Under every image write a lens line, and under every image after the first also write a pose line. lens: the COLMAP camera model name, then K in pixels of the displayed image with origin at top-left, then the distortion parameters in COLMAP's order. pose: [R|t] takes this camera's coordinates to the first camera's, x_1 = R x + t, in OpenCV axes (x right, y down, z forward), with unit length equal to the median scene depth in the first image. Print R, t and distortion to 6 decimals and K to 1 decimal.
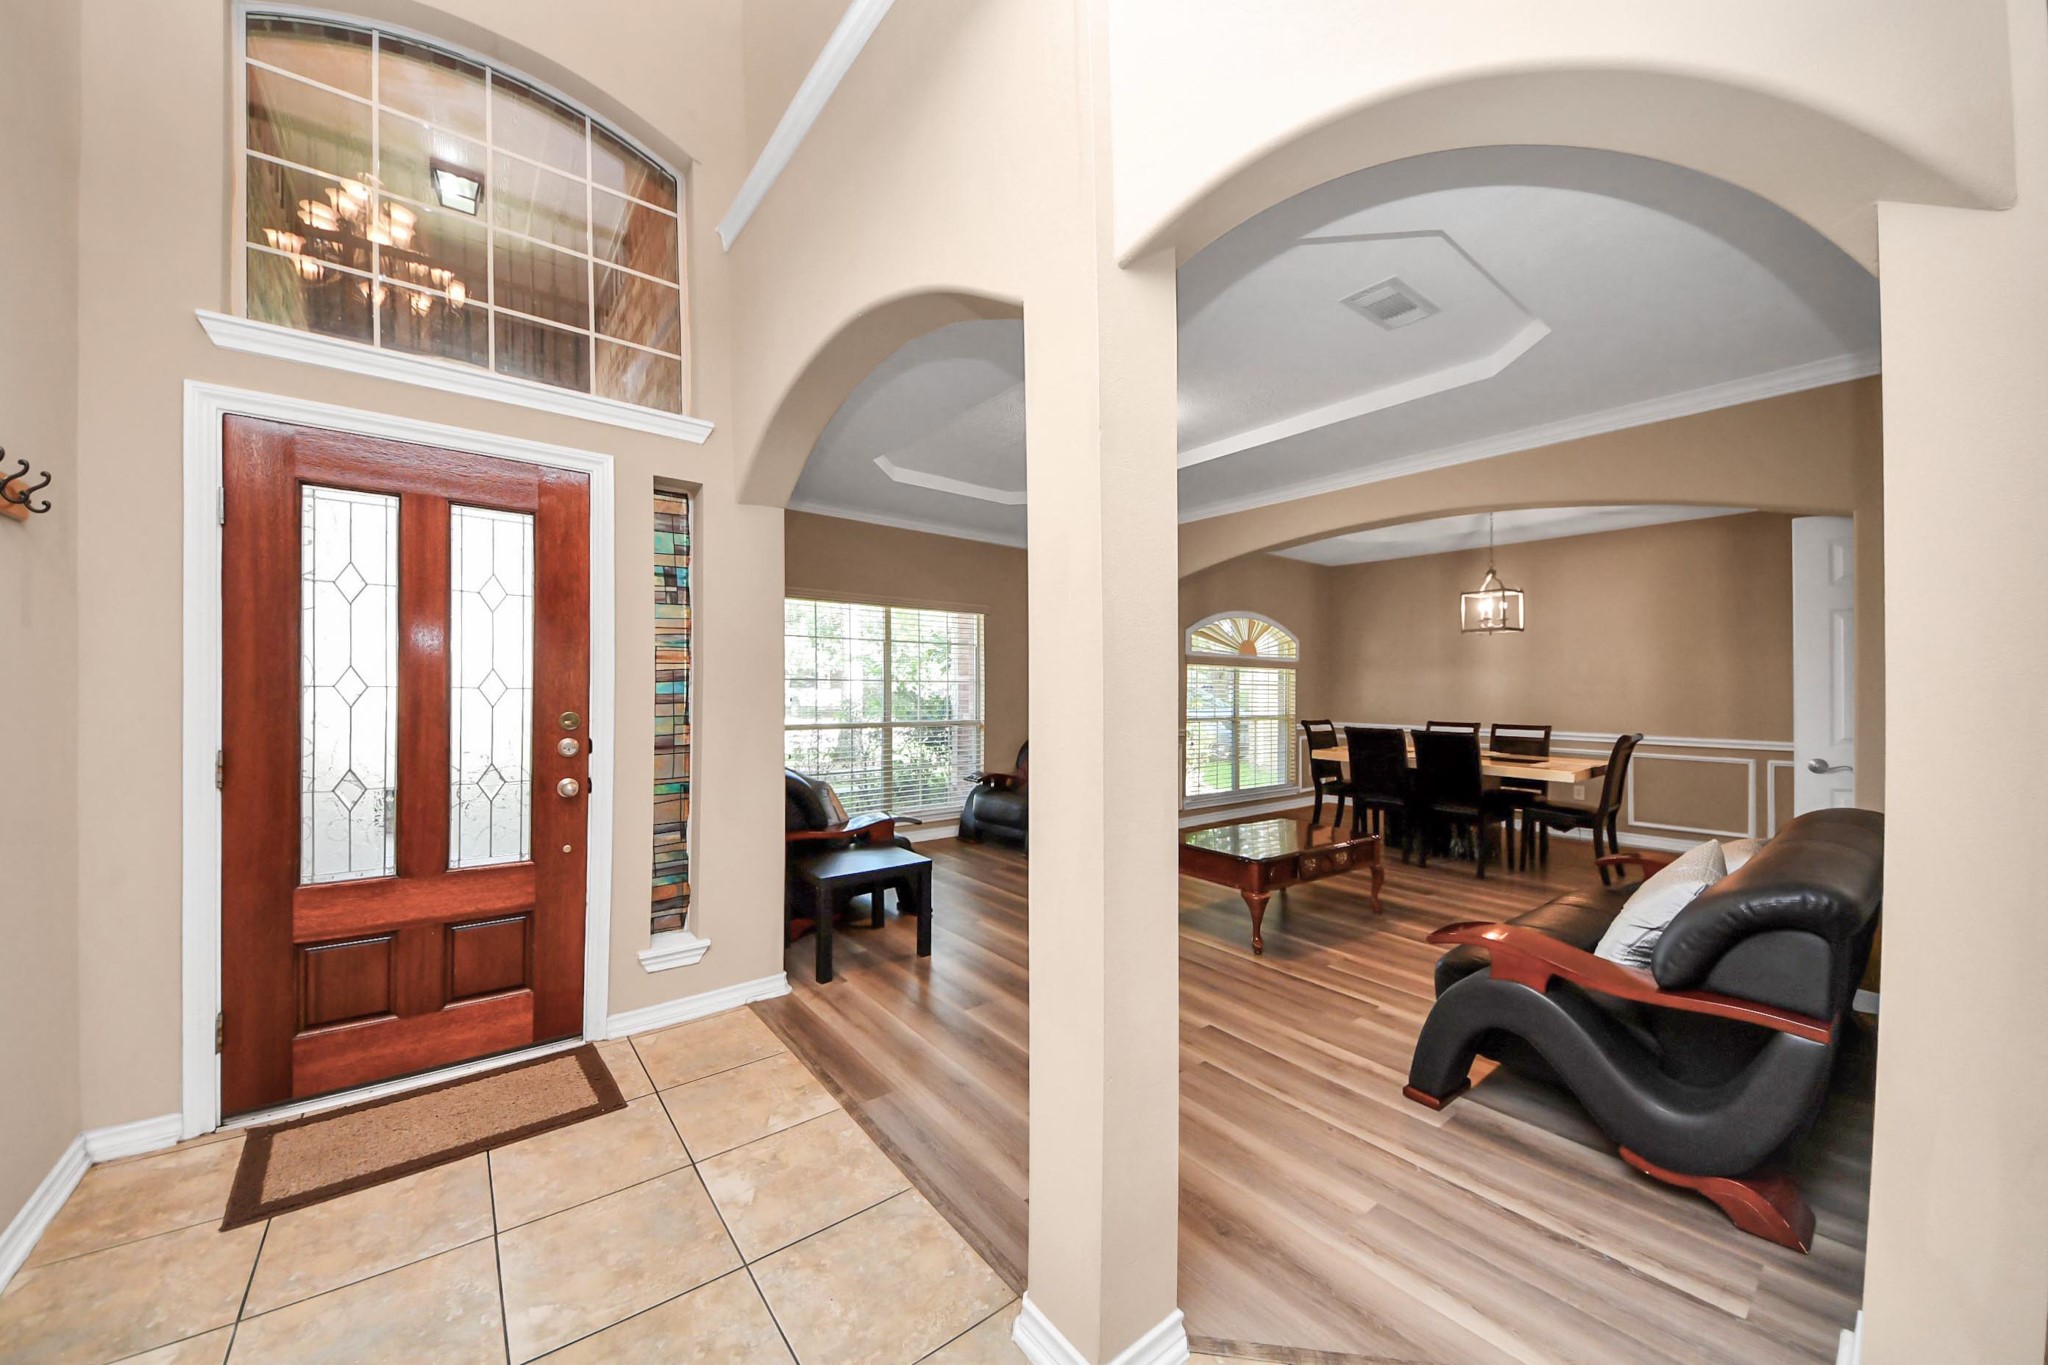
lens RADIAL K [[738.0, 0, 1020.0], [0, 738.0, 680.7], [0, 0, 1]] dist [0.025277, -0.017776]
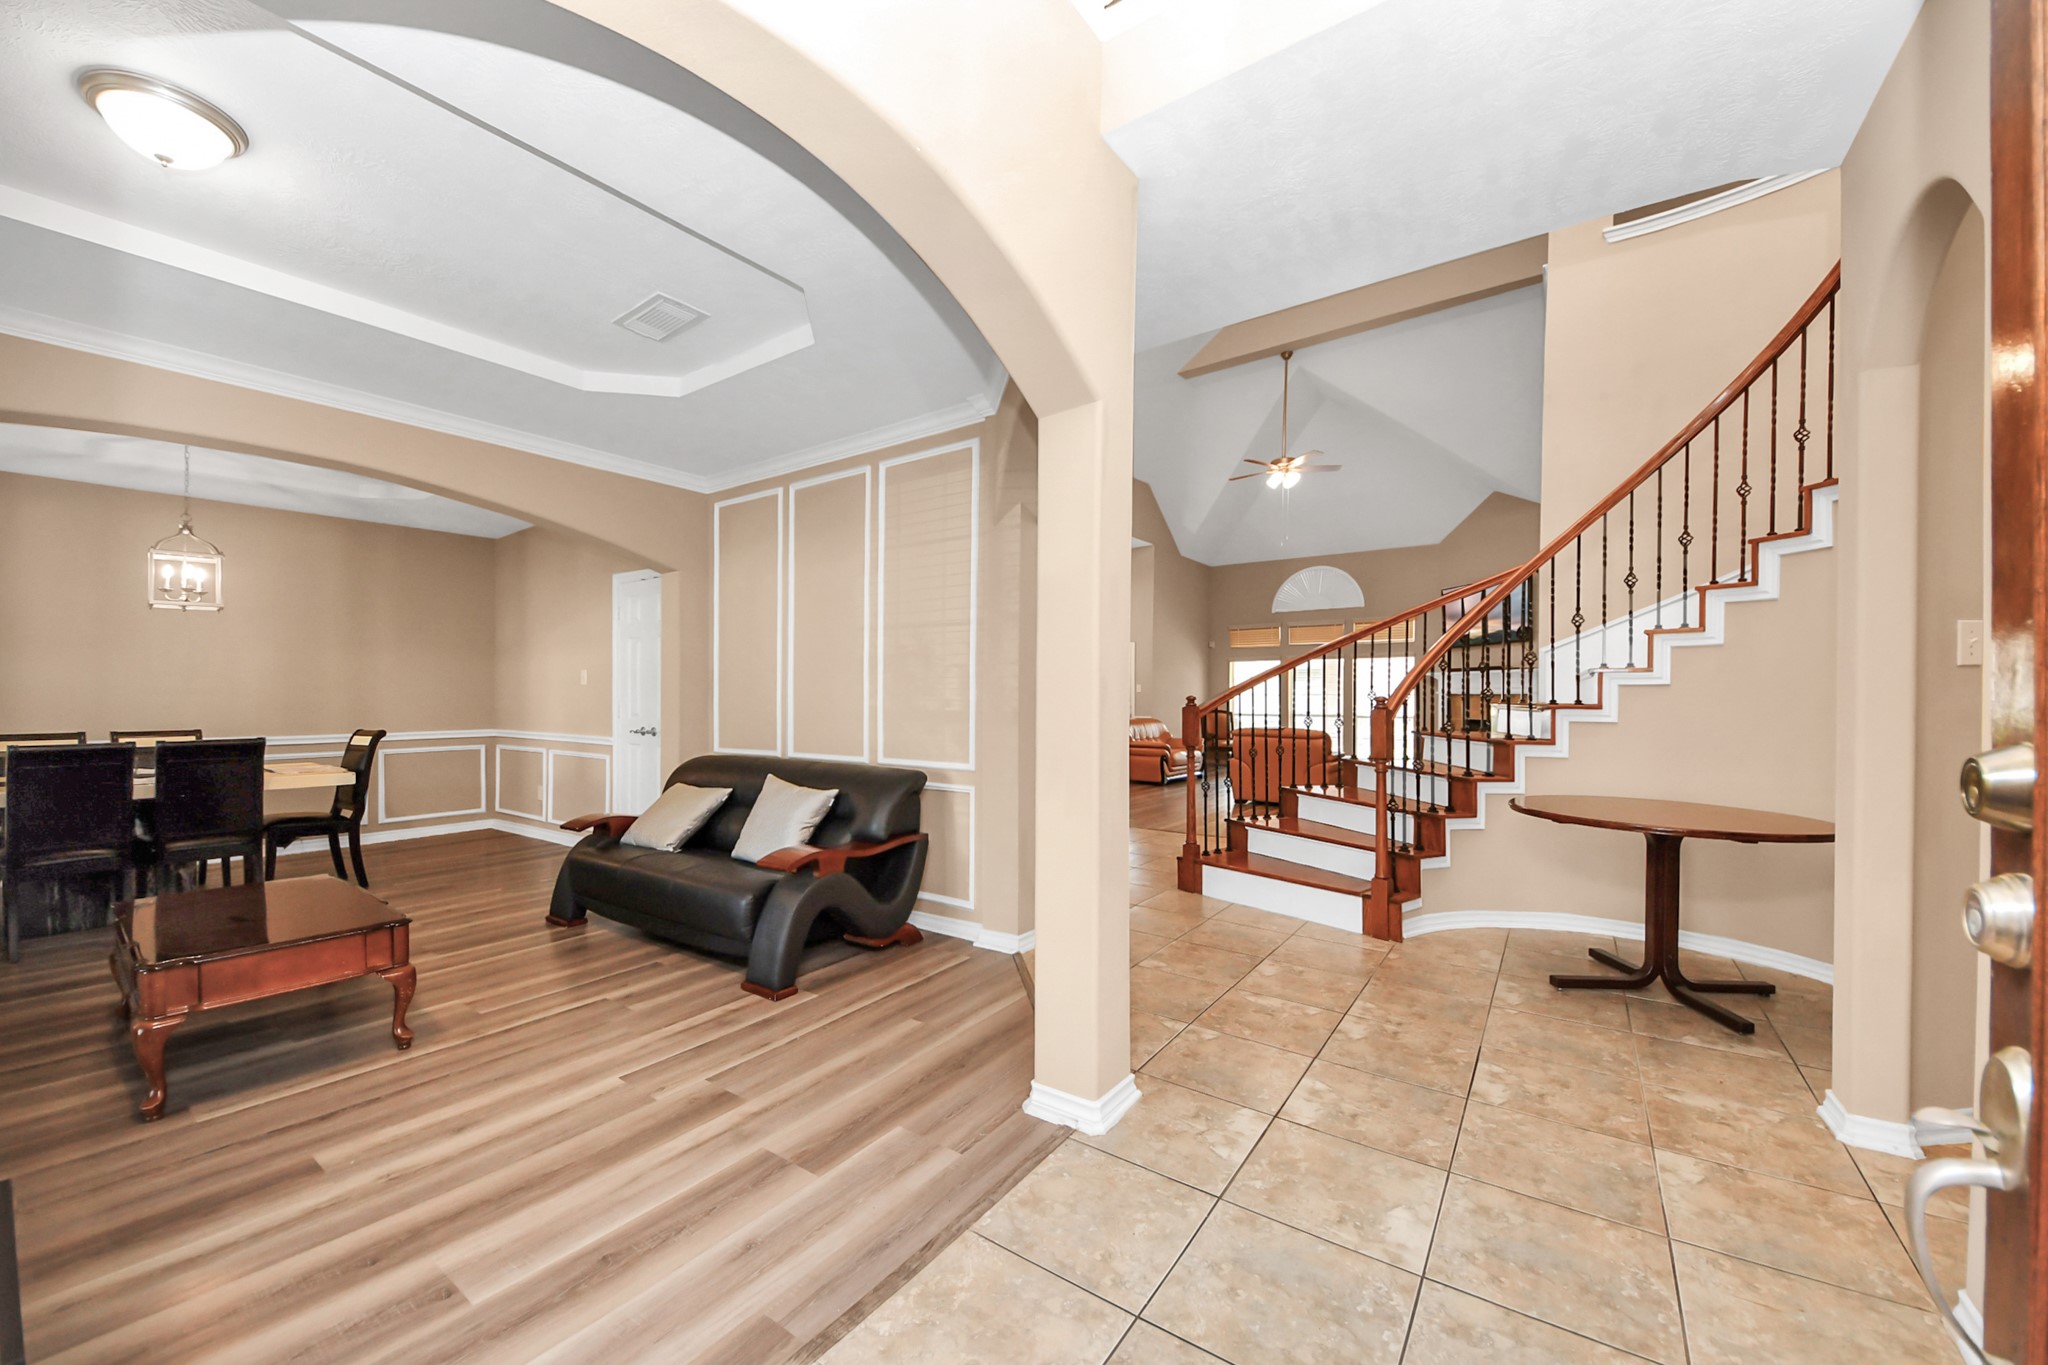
lens RADIAL K [[738.0, 0, 1020.0], [0, 738.0, 680.7], [0, 0, 1]] dist [0.025277, -0.017776]
pose [[-0.279758, 0.017891, 0.959904, -0.800384], [-0.009998, 0.999718, -0.021548, 0.033469], [-0.960018, -0.015626, -0.279500, 0.936349]]
